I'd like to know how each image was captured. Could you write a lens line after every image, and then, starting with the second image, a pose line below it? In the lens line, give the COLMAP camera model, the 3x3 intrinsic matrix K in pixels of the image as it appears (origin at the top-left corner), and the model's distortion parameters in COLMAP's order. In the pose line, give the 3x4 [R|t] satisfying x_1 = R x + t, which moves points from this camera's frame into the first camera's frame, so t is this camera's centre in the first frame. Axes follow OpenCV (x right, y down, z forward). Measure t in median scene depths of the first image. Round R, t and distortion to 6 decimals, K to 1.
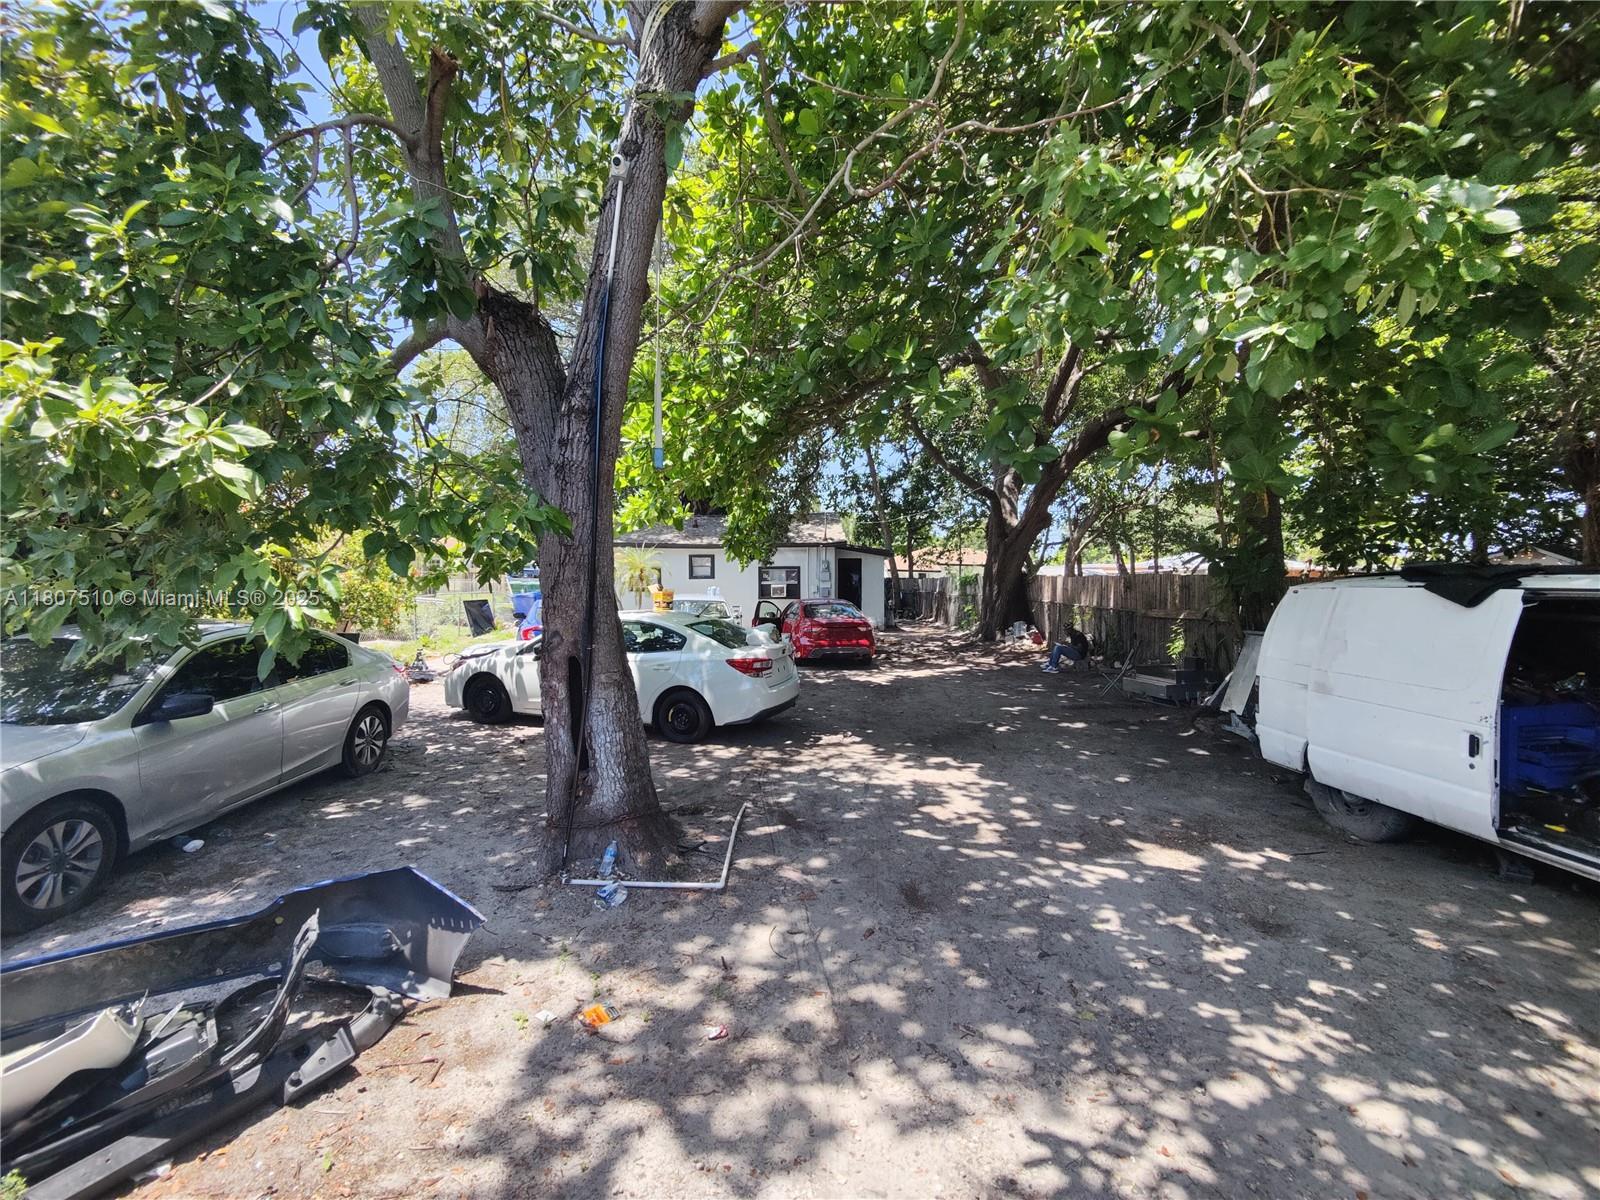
lens RADIAL K [[688.0, 0, 786.8], [0, 688.0, 602.0], [0, 0, 1]] dist [0.003325, 0.000104]
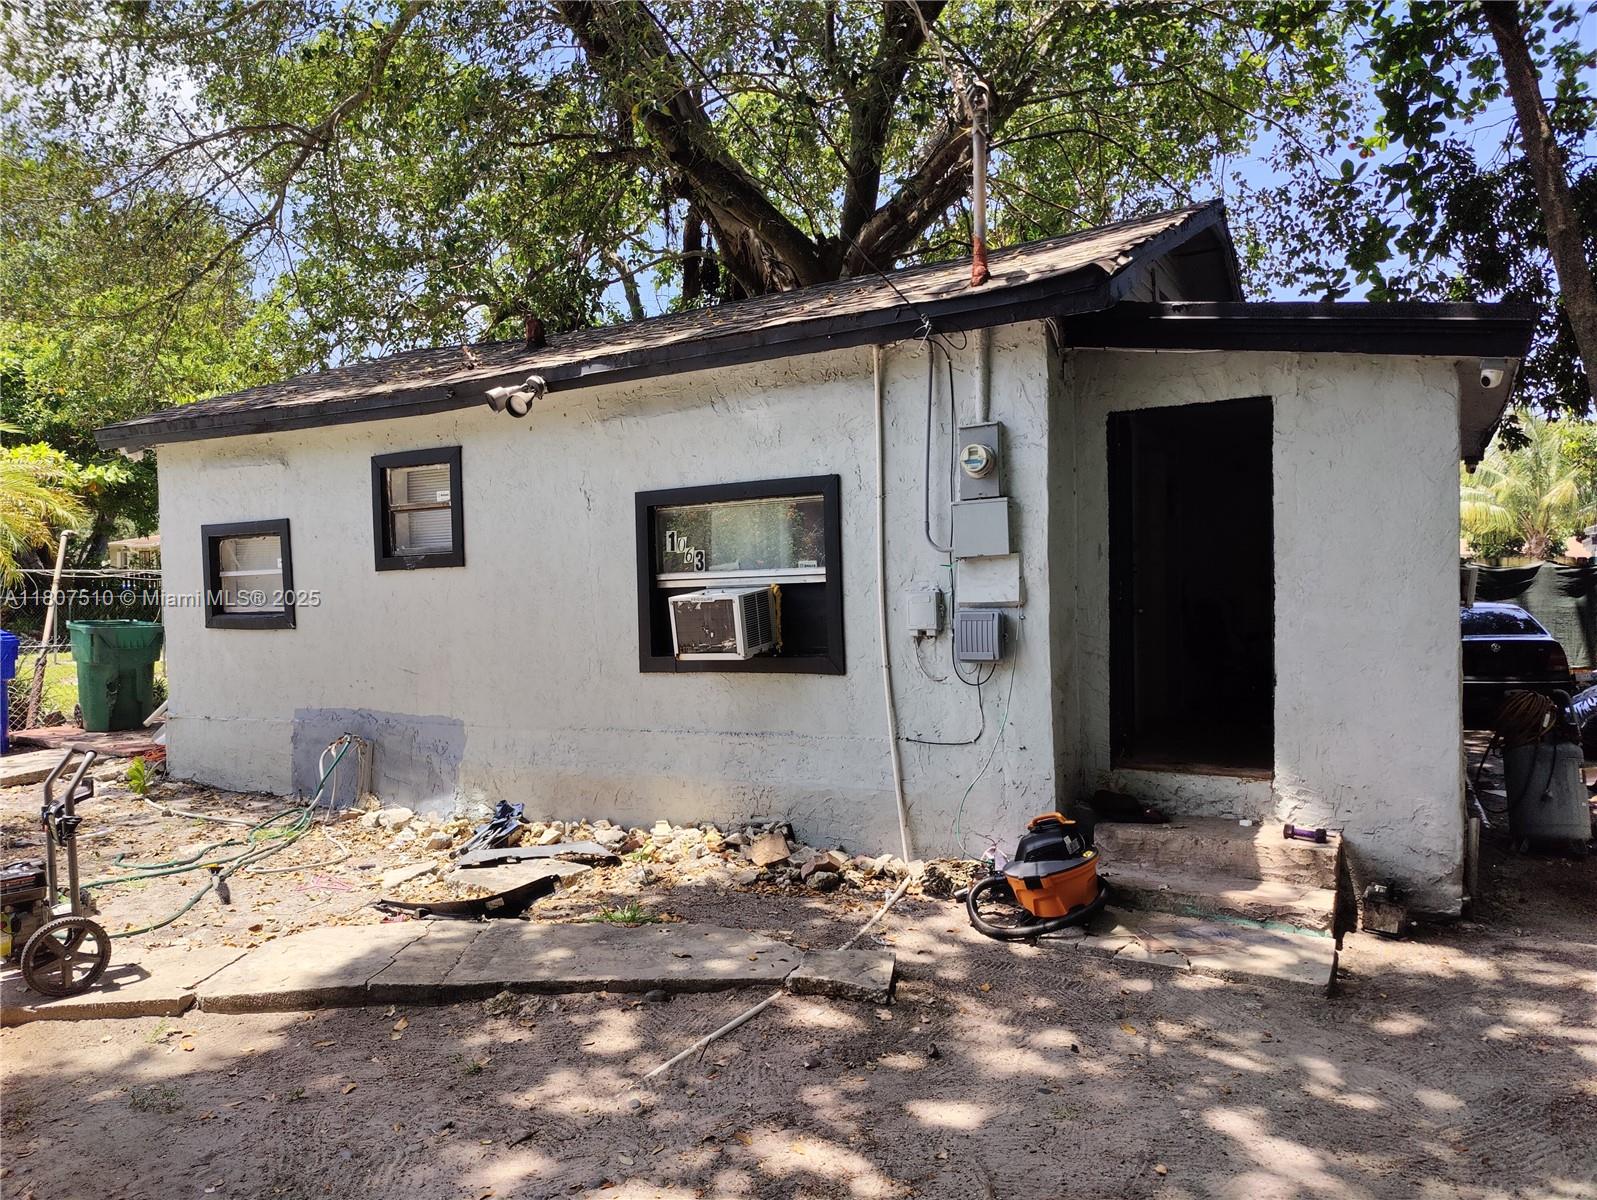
lens RADIAL K [[1109.1, 0, 795.8], [0, 1109.1, 615.1], [0, 0, 1]] dist [-0.009135, -0.009824]
pose [[0.854541, -0.002789, -0.519376, 0.111876], [-0.000347, 0.999982, -0.005940, -0.012644], [0.519383, 0.005256, 0.854525, 0.577608]]
